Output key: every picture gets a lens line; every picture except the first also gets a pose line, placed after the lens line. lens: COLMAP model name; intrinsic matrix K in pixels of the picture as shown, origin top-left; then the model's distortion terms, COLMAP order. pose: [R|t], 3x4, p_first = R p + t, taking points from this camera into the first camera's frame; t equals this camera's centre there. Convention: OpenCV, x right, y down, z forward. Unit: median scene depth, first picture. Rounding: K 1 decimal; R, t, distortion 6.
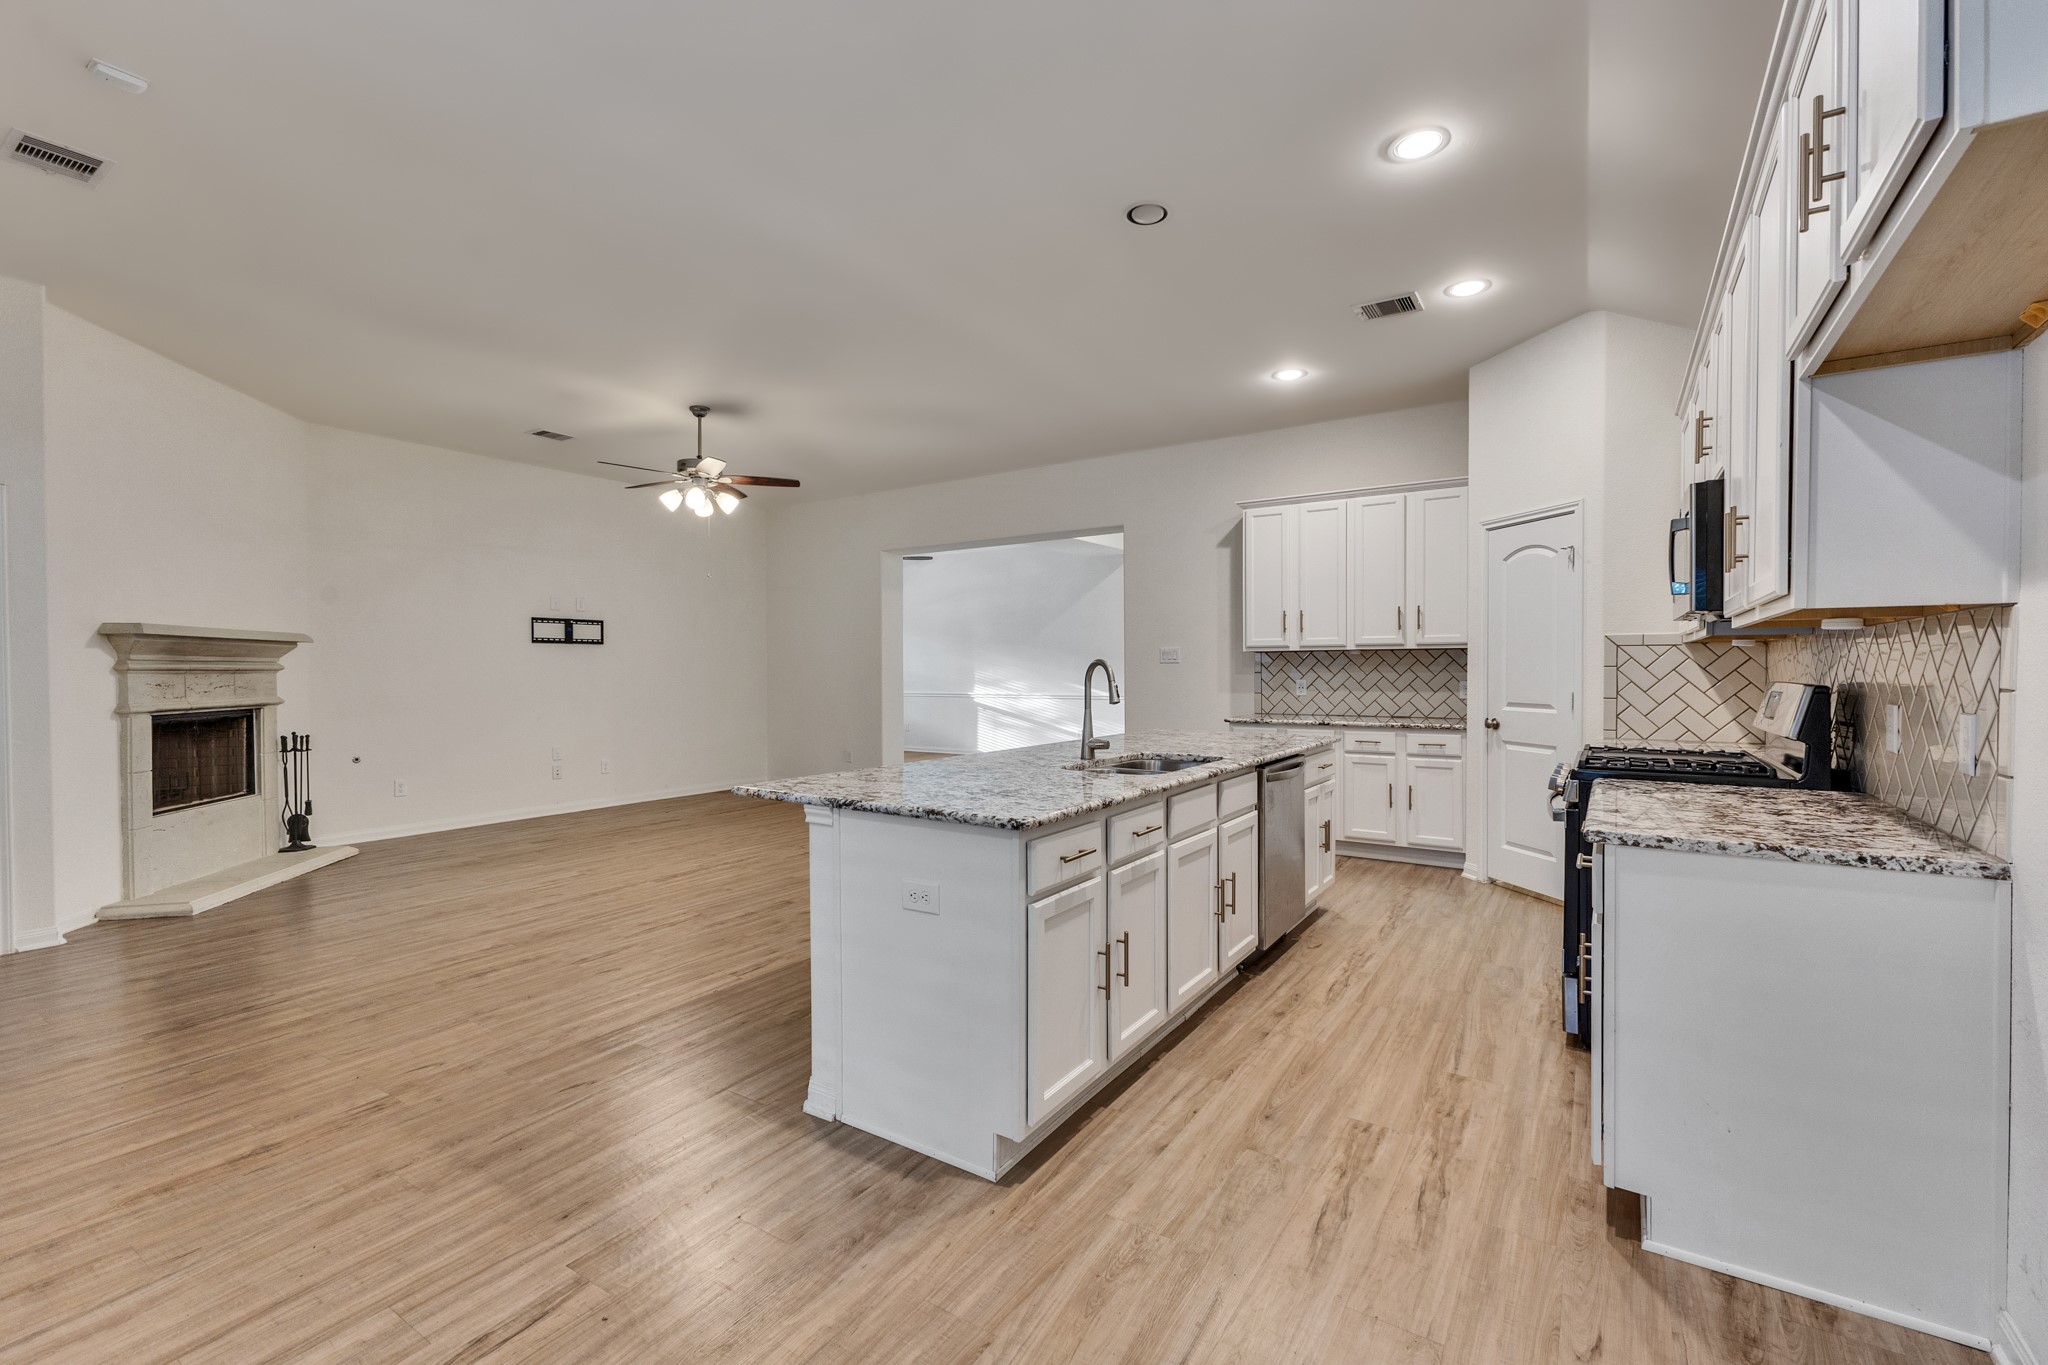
lens RADIAL K [[881.7, 0, 1024.4], [0, 881.7, 675.7], [0, 0, 1]] dist [0.014071, -0.003236]
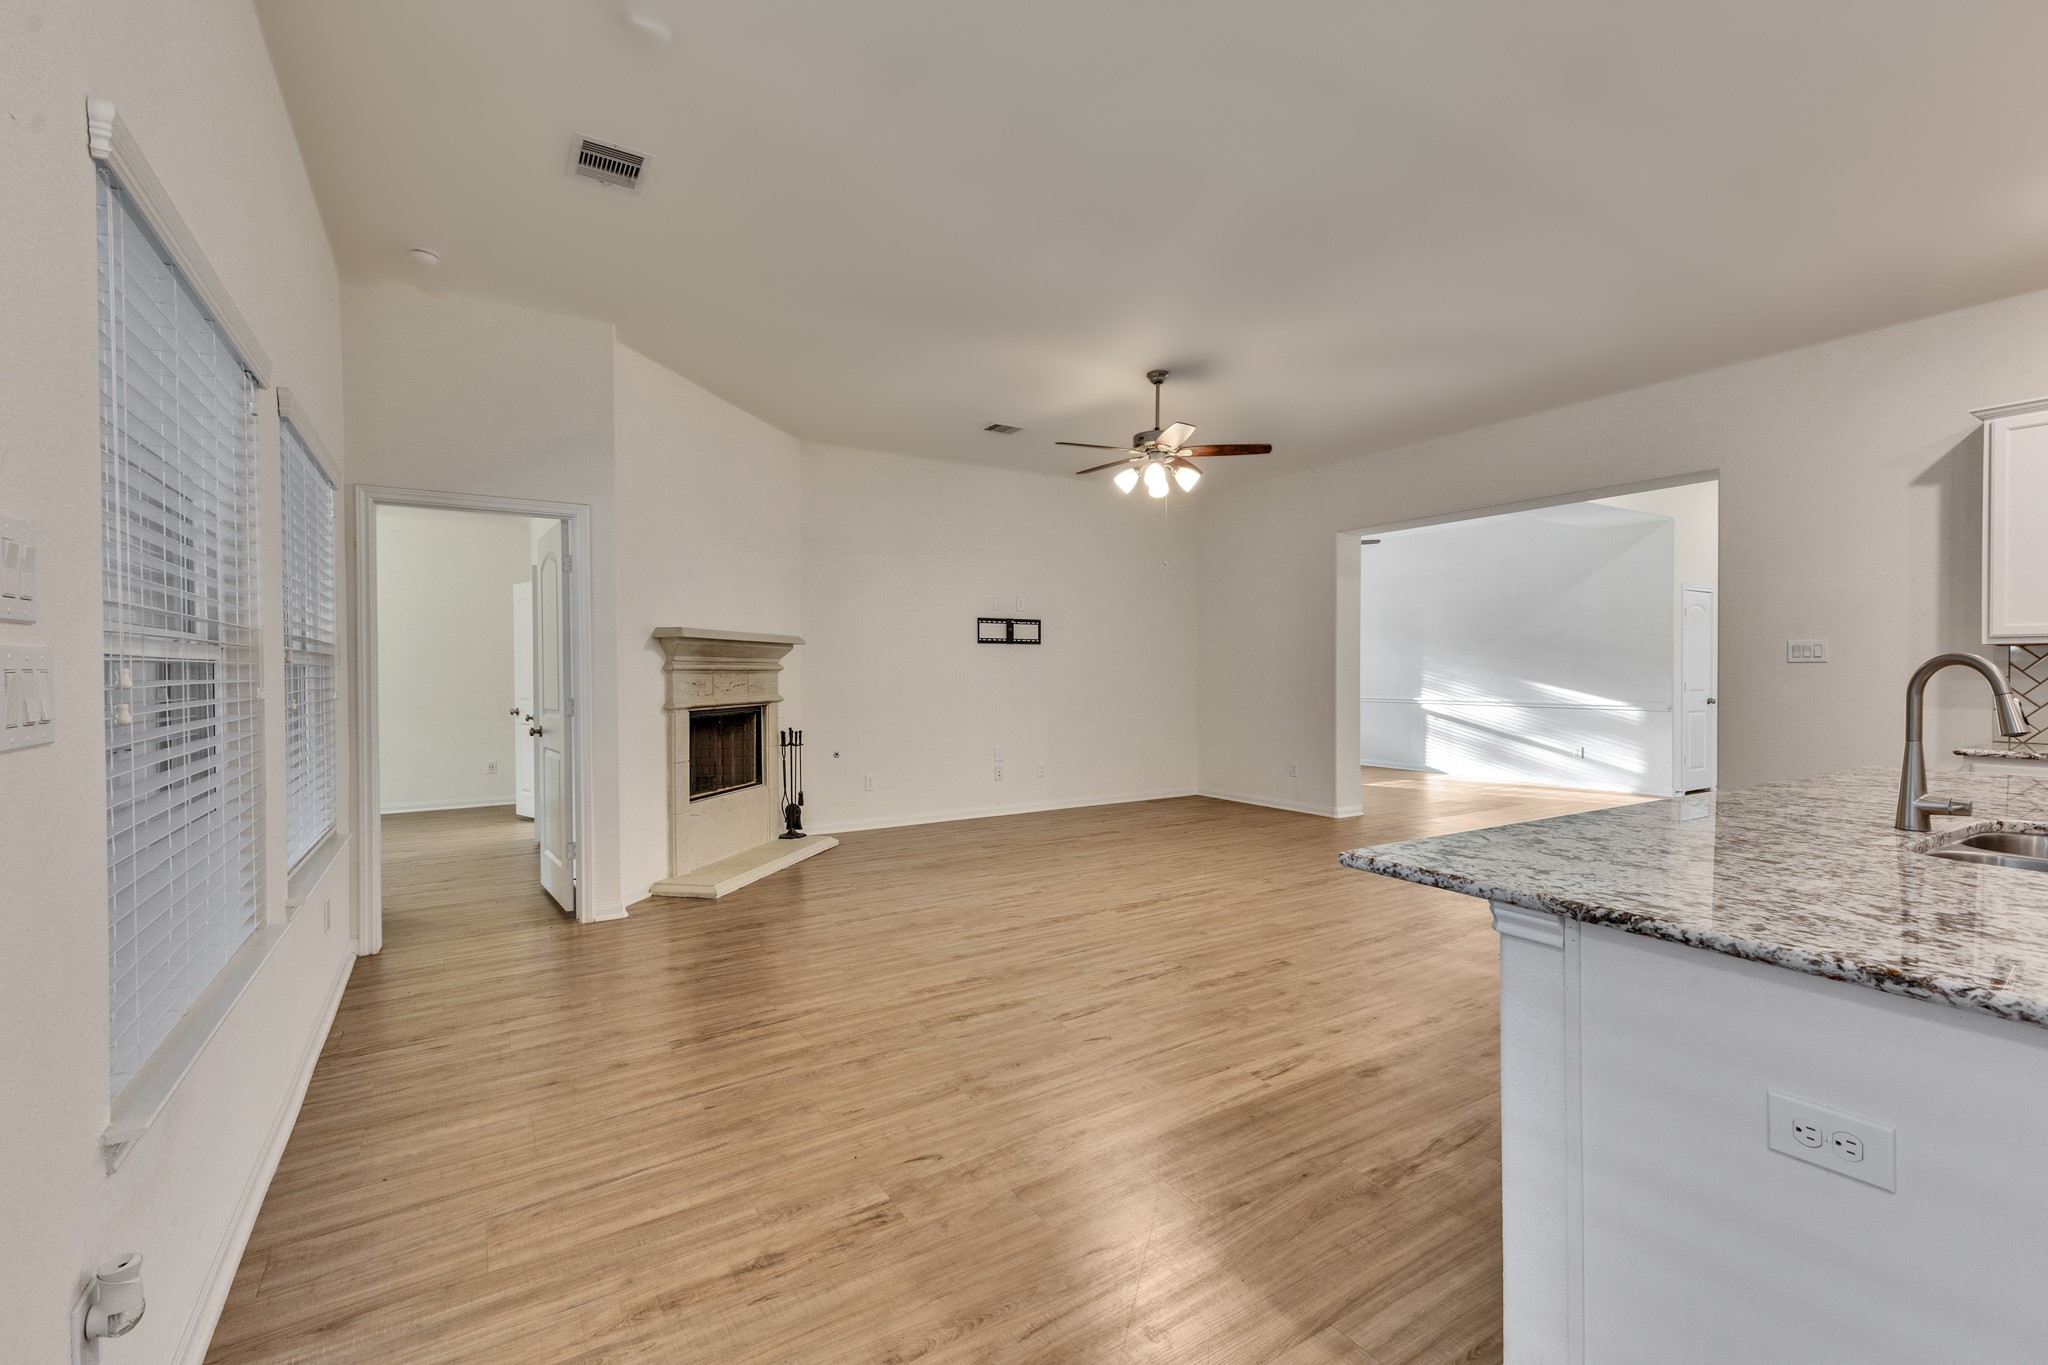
lens RADIAL K [[881.7, 0, 1024.4], [0, 881.7, 675.7], [0, 0, 1]] dist [0.014071, -0.003236]
pose [[0.910872, 0.004326, -0.412667, -0.150285], [-0.004773, 0.999989, -0.000052, -0.001015], [0.412662, 0.002017, 0.910882, 0.174744]]
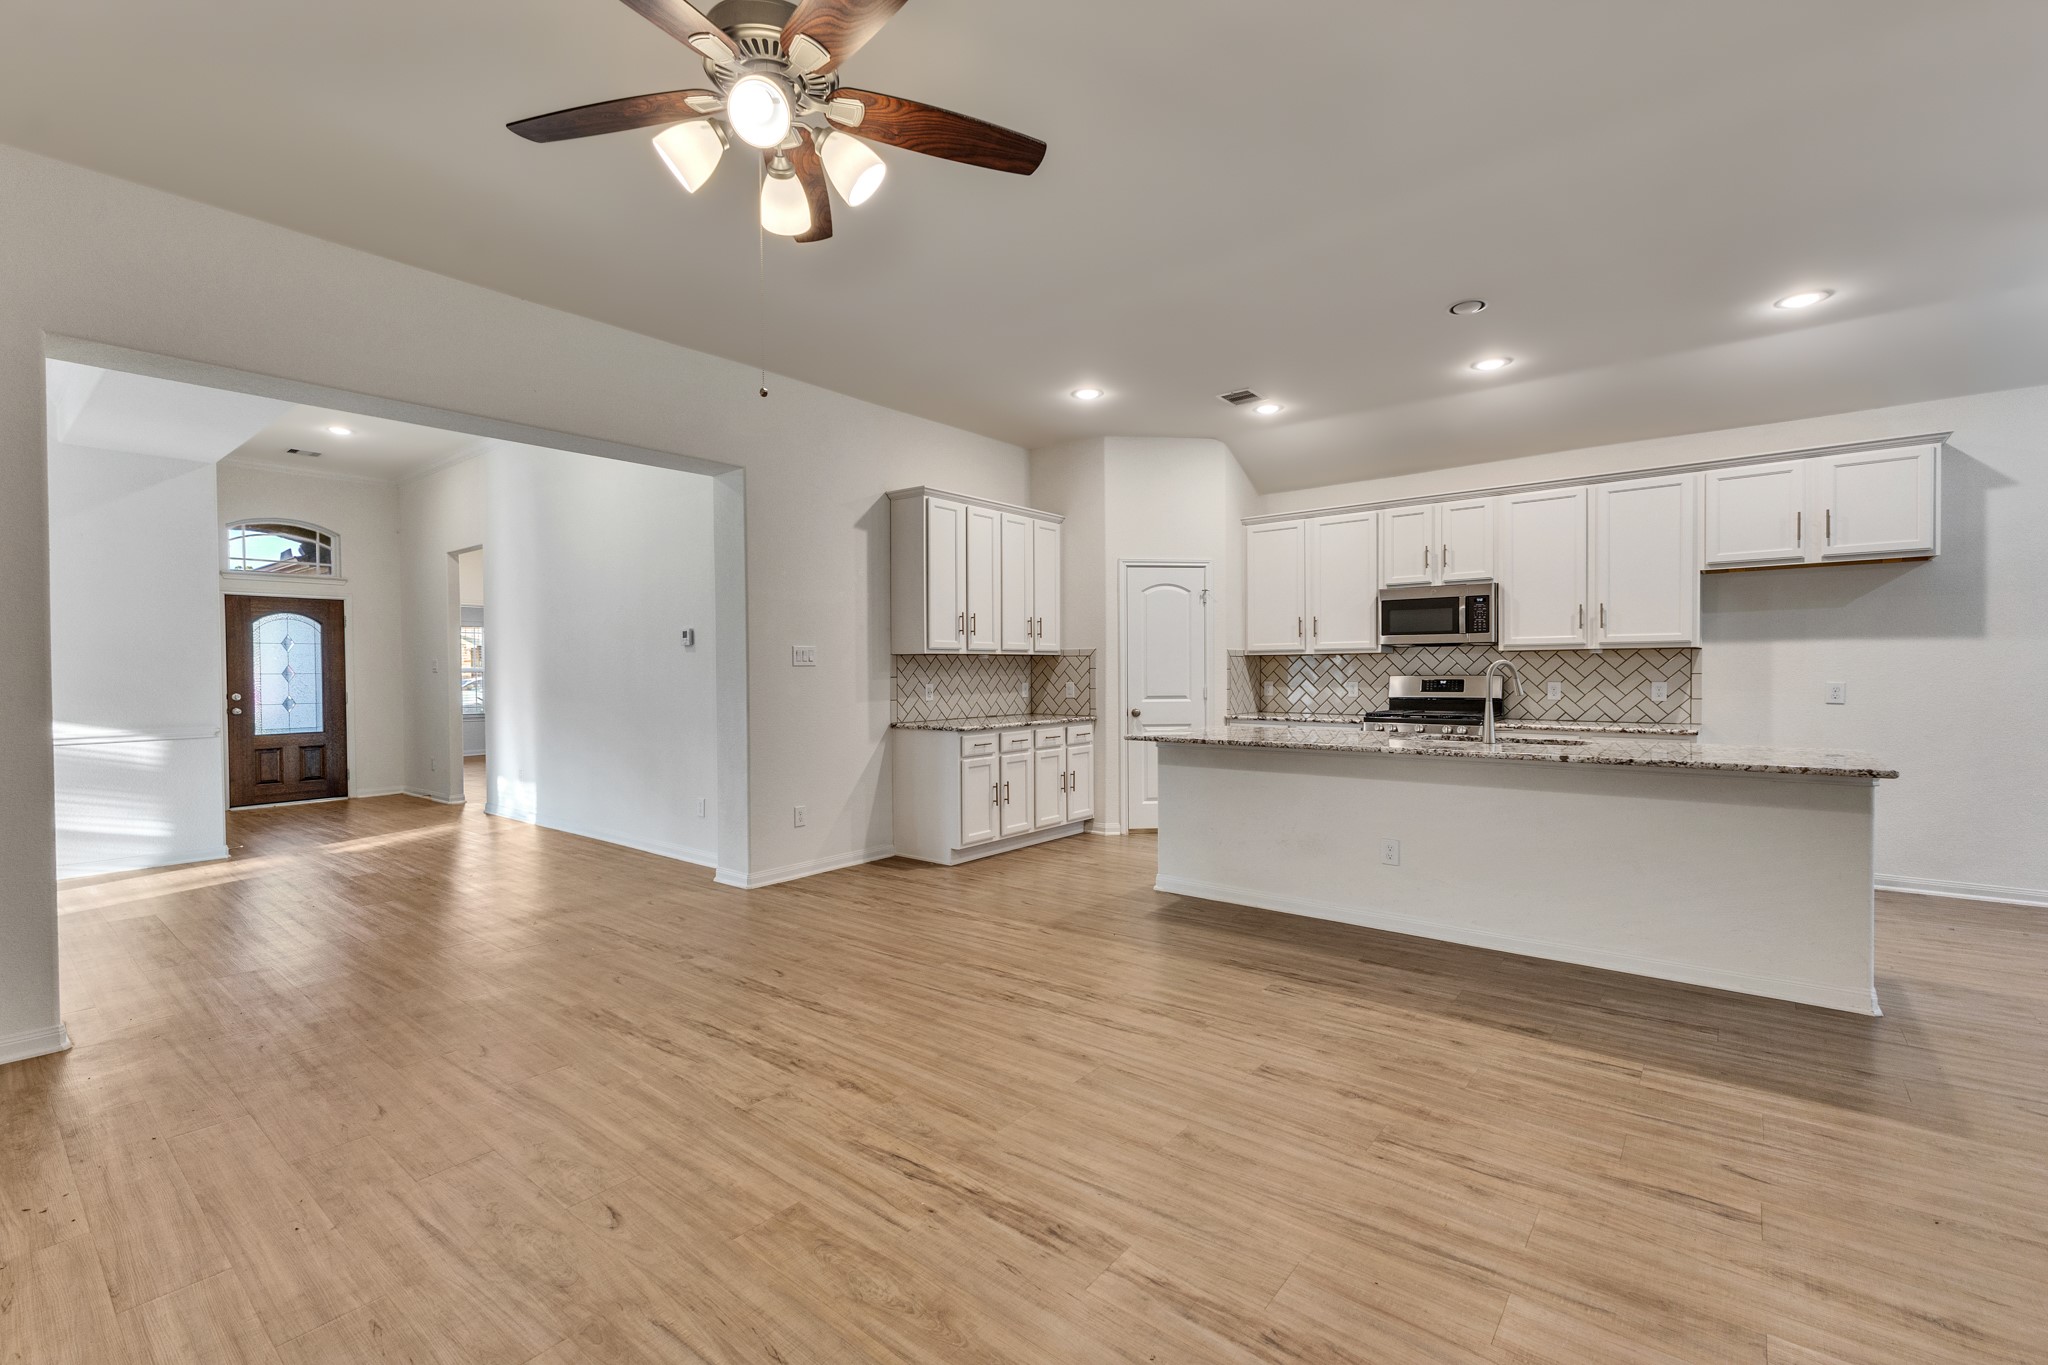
lens RADIAL K [[881.7, 0, 1024.4], [0, 881.7, 675.7], [0, 0, 1]] dist [0.014071, -0.003236]
pose [[0.101008, -0.001961, 0.994884, -0.847807], [0.015191, 0.999885, 0.000429, -0.004852], [-0.994770, 0.015070, 0.101026, 1.079646]]
